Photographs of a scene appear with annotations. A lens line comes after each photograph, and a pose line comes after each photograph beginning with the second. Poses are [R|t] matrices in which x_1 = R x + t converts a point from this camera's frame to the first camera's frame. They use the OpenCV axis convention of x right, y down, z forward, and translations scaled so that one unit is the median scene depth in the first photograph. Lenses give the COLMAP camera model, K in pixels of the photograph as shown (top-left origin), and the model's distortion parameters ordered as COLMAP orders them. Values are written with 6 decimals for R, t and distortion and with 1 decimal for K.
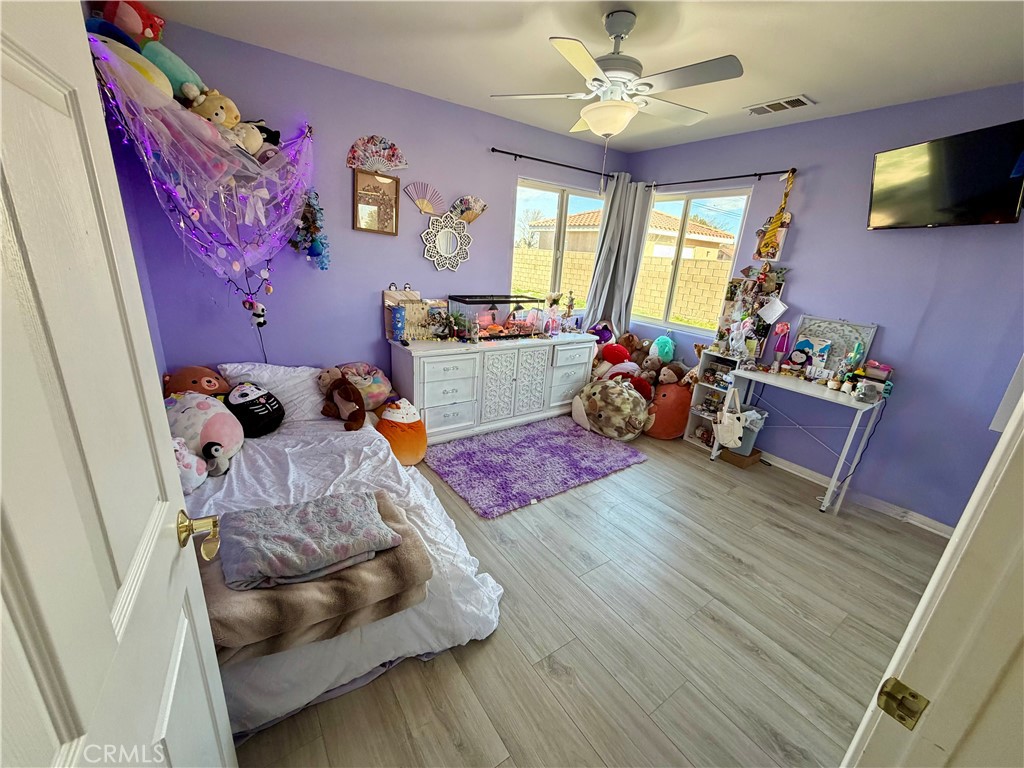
lens RADIAL K [[407.4, 0, 509.8], [0, 407.4, 385.9], [0, 0, 1]] dist [0.000226, -0.000231]
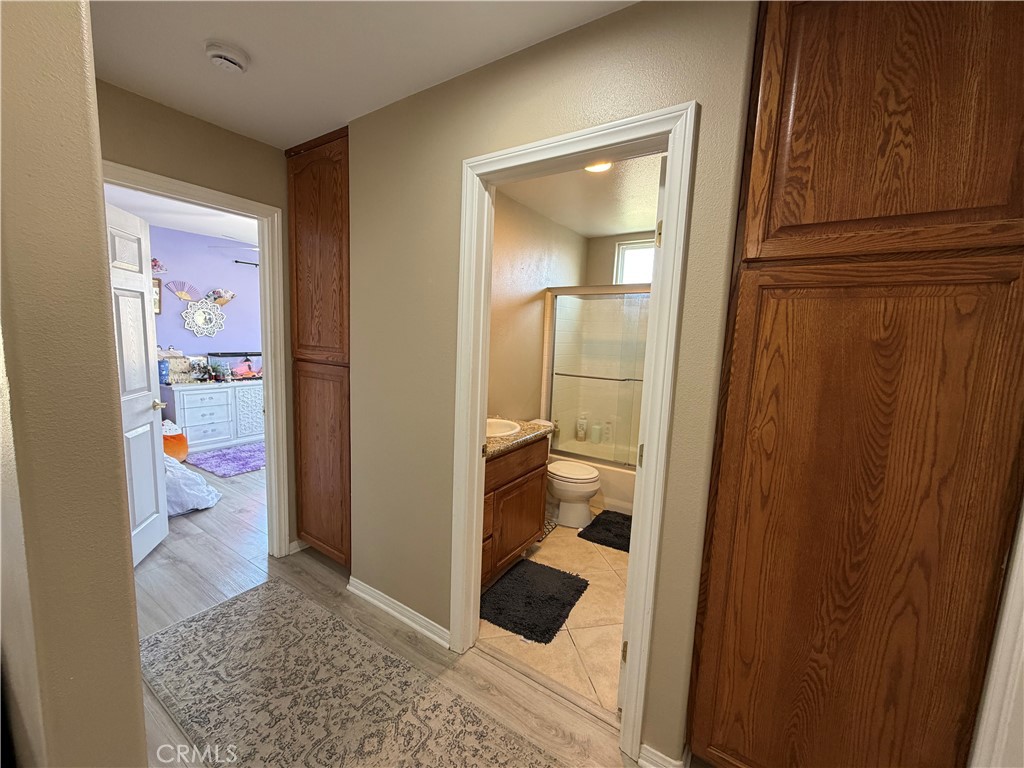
lens RADIAL K [[407.4, 0, 509.8], [0, 407.4, 385.9], [0, 0, 1]] dist [0.000226, -0.000231]
pose [[0.926457, -0.079604, 0.367887, 0.323641], [0.140295, 0.979981, -0.141258, 0.266230], [-0.349277, 0.182482, 0.919079, -0.738069]]
